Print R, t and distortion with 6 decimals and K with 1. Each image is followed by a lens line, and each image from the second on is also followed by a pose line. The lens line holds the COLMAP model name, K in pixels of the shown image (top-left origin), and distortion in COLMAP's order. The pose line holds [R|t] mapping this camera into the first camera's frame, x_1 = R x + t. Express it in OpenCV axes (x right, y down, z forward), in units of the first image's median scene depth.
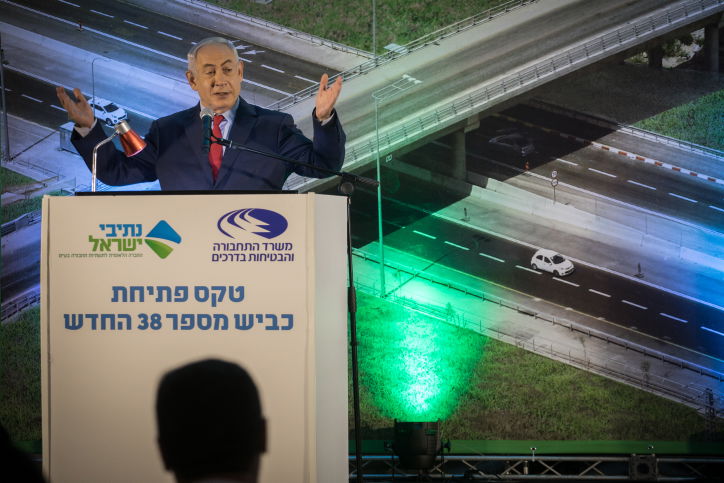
lens RADIAL K [[2420.6, 0, 362.0], [0, 2420.6, 241.5], [0, 0, 1]] dist [0.326023, 2.683296]
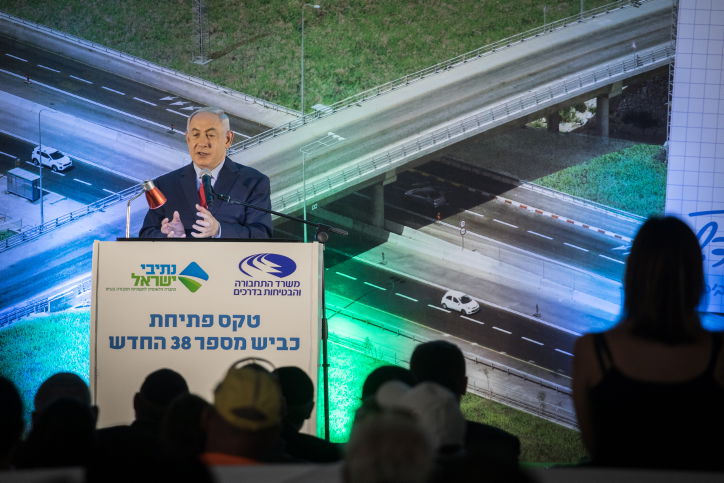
lens RADIAL K [[4302.8, 0, 346.8], [0, 4302.8, 244.8], [0, 0, 1]] dist [2.575848, 6.890630]
pose [[0.990876, 0.015811, 0.133848, -0.241948], [-0.014472, 0.999835, -0.010975, 0.004627], [-0.134000, 0.008938, 0.990941, -0.975767]]
